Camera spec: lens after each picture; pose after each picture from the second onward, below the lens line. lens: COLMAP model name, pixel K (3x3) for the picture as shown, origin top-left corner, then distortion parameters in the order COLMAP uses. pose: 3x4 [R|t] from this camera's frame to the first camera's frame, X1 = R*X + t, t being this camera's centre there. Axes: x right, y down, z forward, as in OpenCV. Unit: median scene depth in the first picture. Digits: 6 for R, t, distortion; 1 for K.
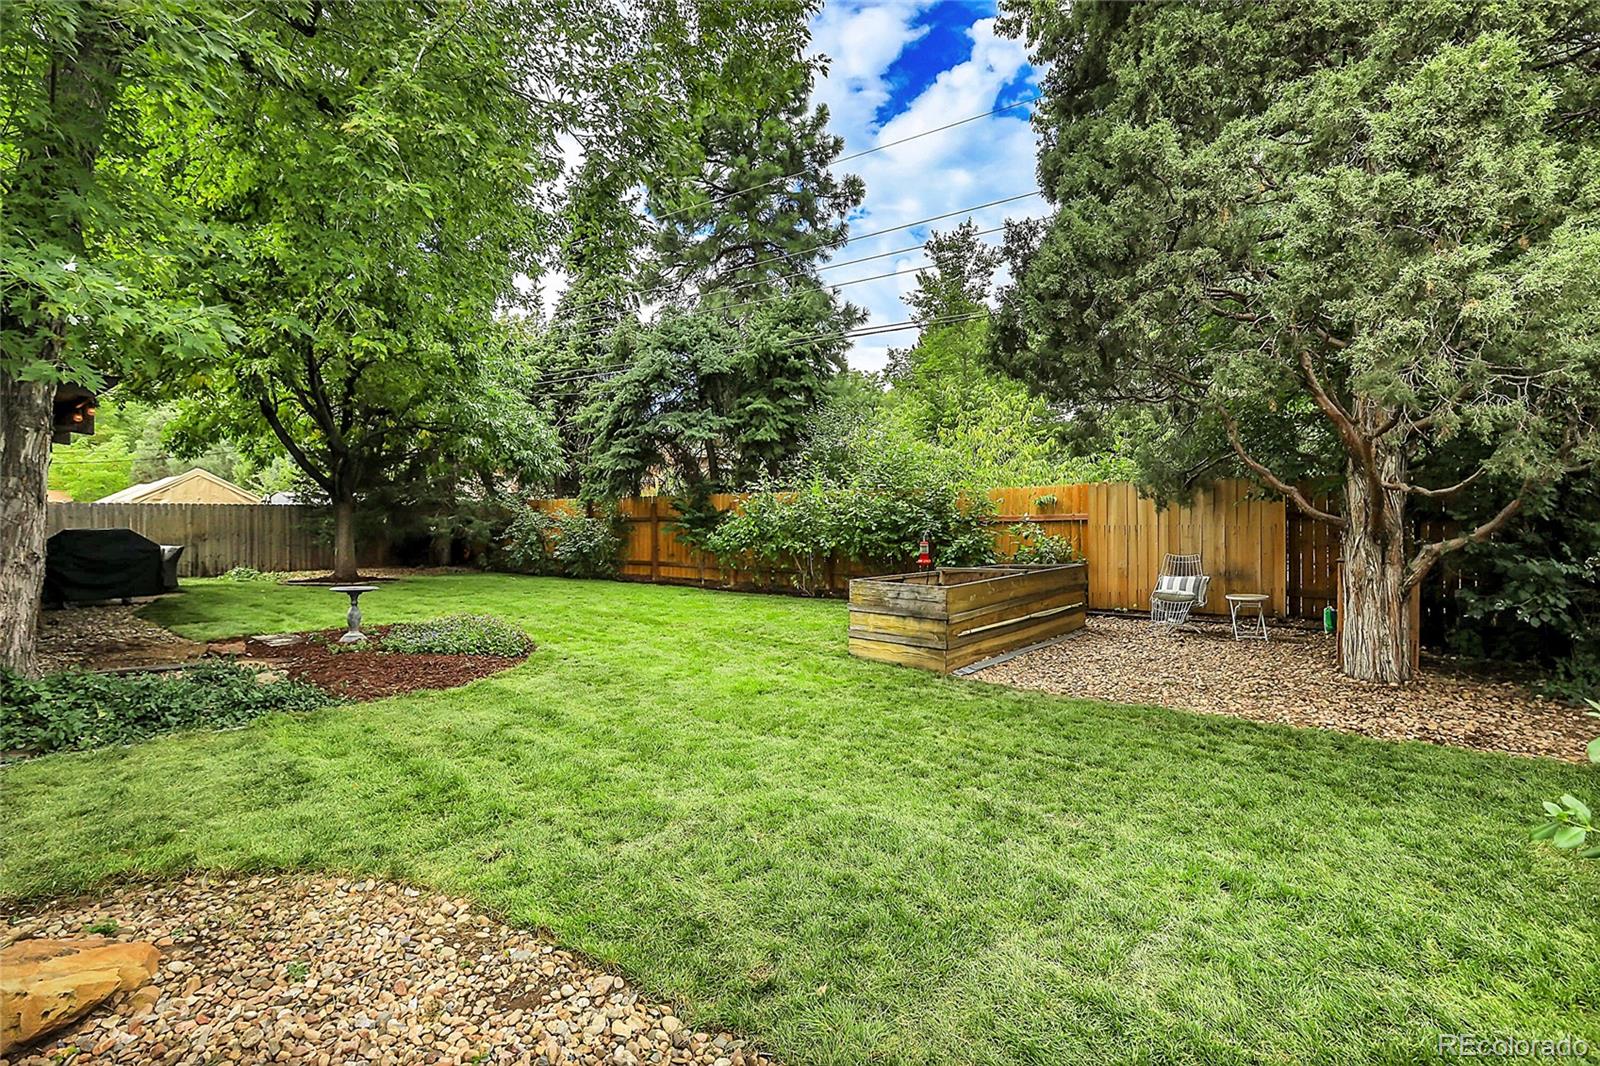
lens RADIAL K [[760.1, 0, 801.2], [0, 760.1, 524.9], [0, 0, 1]] dist [-0.011019, 0.001165]
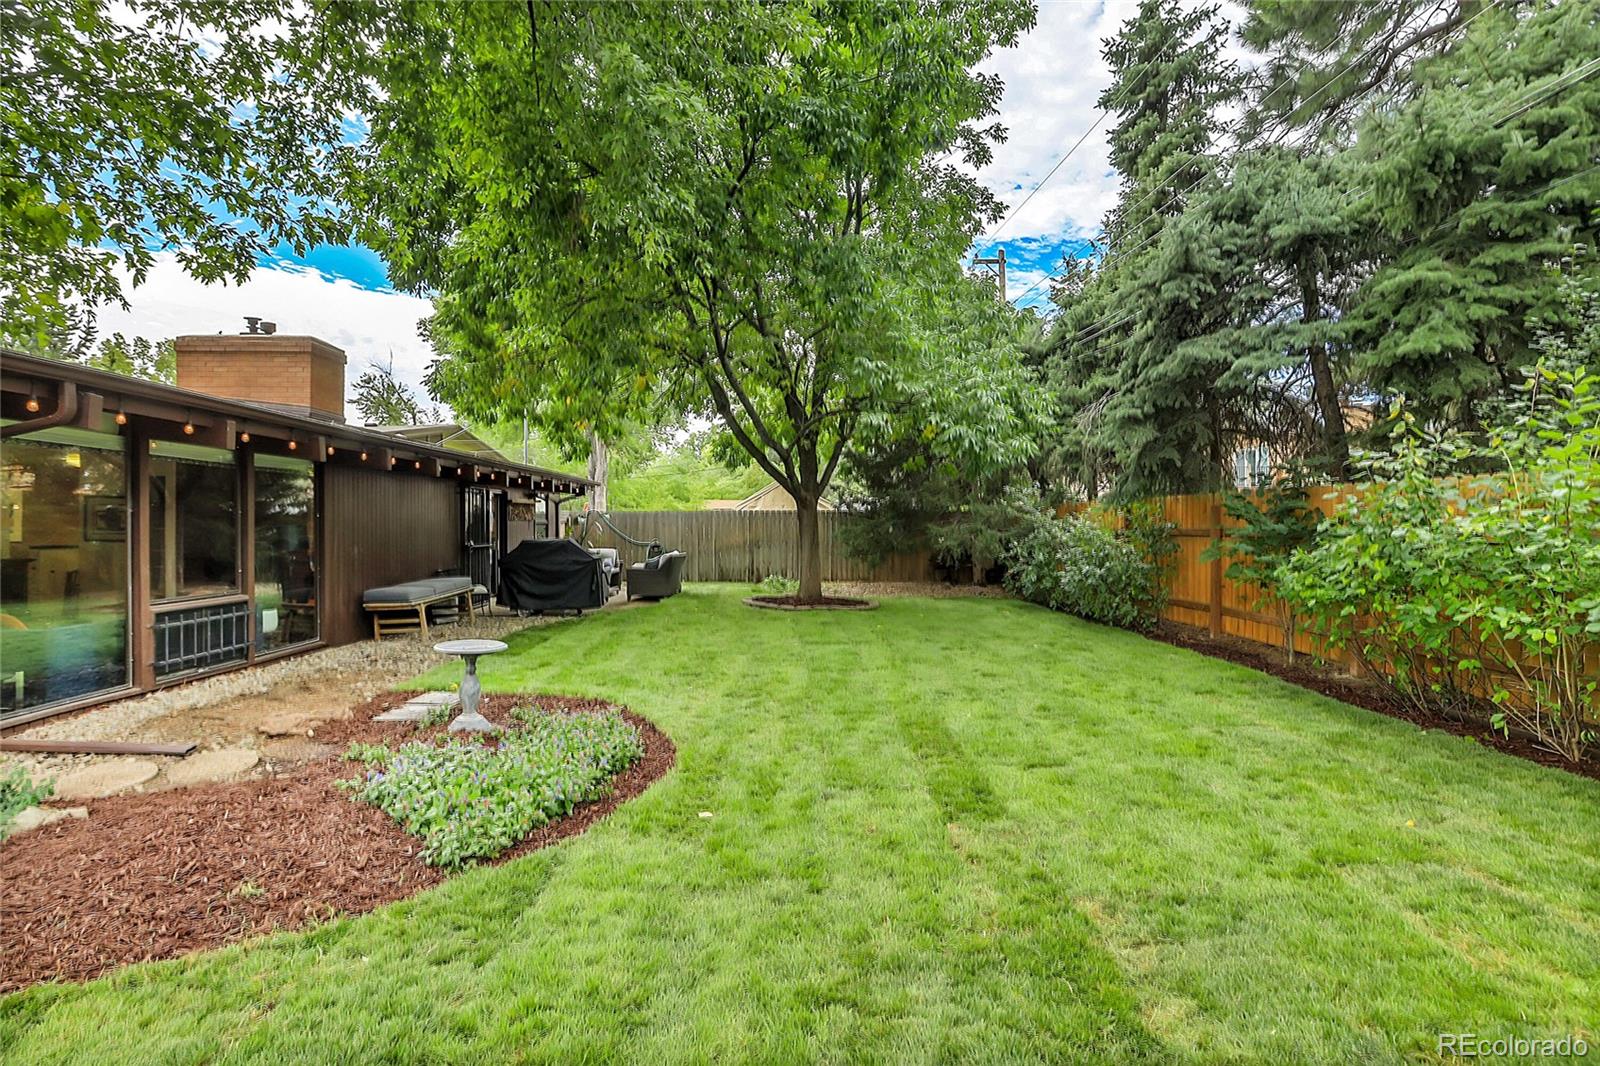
lens RADIAL K [[760.1, 0, 794.9], [0, 760.1, 520.2], [0, 0, 1]] dist [-0.011019, 0.001165]
pose [[0.660750, 0.006338, -0.750579, 0.034870], [-0.017642, 0.999819, -0.007088, -0.009175], [0.750399, 0.017925, 0.660742, 0.451695]]
